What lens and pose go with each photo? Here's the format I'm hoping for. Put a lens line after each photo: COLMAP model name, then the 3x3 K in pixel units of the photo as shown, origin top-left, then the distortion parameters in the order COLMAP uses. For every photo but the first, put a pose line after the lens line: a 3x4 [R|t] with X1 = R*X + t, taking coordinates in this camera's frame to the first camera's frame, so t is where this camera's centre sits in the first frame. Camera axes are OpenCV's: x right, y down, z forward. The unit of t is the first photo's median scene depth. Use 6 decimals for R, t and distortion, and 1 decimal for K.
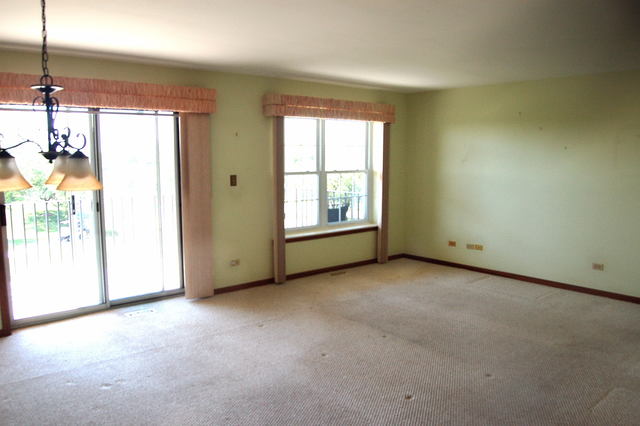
lens RADIAL K [[509.2, 0, 320.0], [0, 509.2, 213.0], [0, 0, 1]] dist [-0.048744, -0.002036]
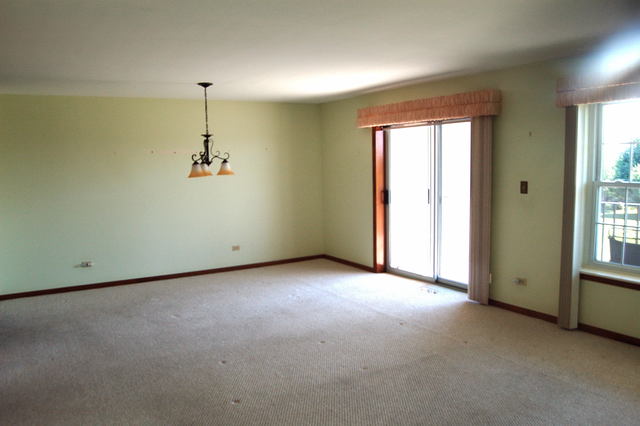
lens RADIAL K [[509.2, 0, 320.0], [0, 509.2, 213.0], [0, 0, 1]] dist [-0.048744, -0.002036]
pose [[-0.135072, 0.100331, -0.985743, 0.778774], [-0.108634, 0.987363, 0.115382, -0.087322], [0.984863, 0.122670, -0.122465, 0.809323]]
